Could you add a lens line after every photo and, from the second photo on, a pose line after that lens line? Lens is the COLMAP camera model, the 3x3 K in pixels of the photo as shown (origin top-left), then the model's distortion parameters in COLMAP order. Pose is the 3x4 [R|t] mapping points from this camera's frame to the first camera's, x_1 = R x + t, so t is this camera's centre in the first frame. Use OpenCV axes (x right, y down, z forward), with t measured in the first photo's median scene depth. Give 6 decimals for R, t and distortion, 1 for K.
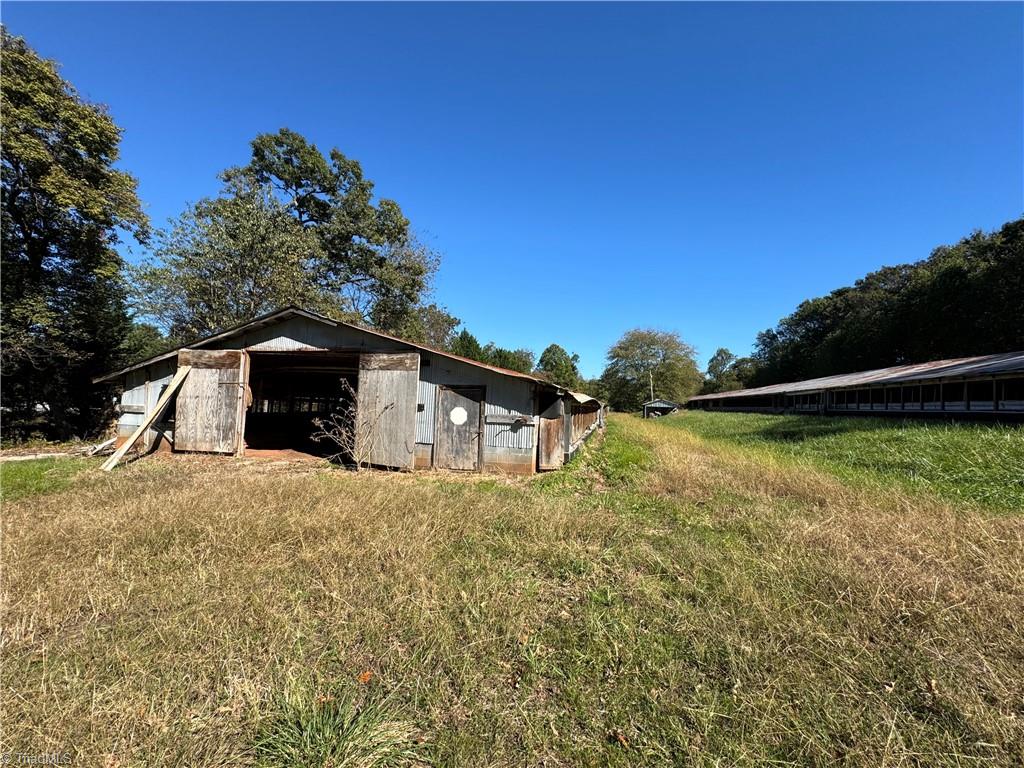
lens RADIAL K [[411.2, 0, 512.6], [0, 411.2, 384.1], [0, 0, 1]] dist [0.000698, 0.000138]
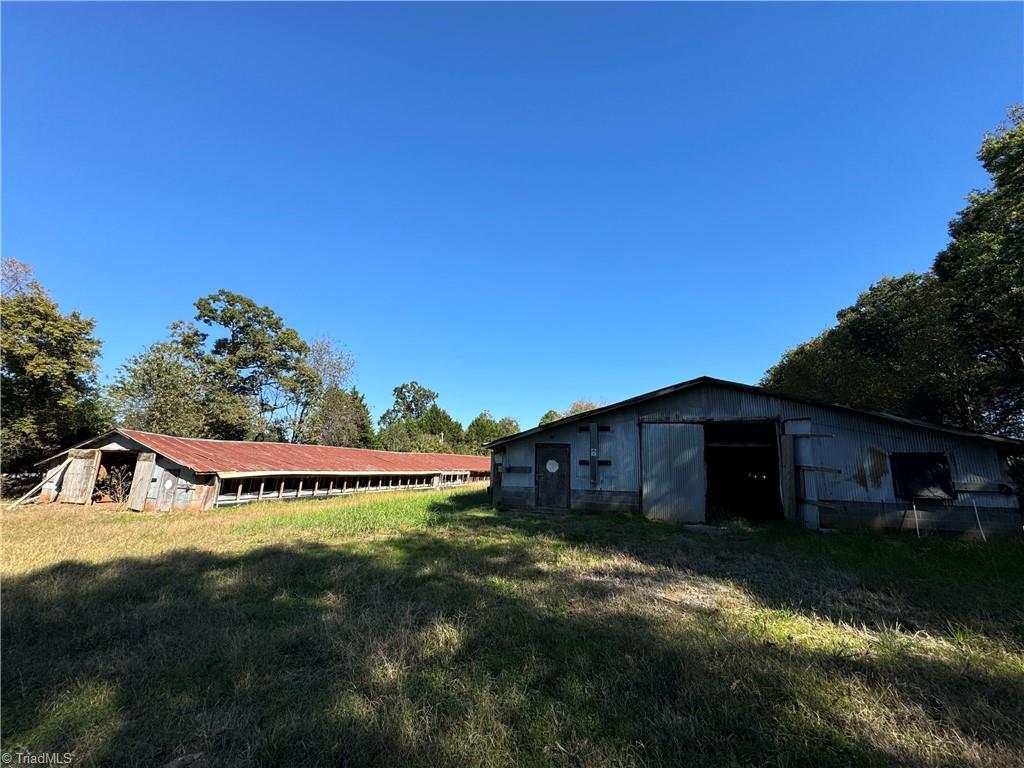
lens RADIAL K [[411.2, 0, 511.7], [0, 411.2, 383.5], [0, 0, 1]] dist [0.000698, 0.000138]
pose [[0.994534, -0.023394, -0.101756, 1.516827], [0.007611, 0.988226, -0.152811, -0.078674], [0.104133, 0.151202, 0.983003, -0.772829]]
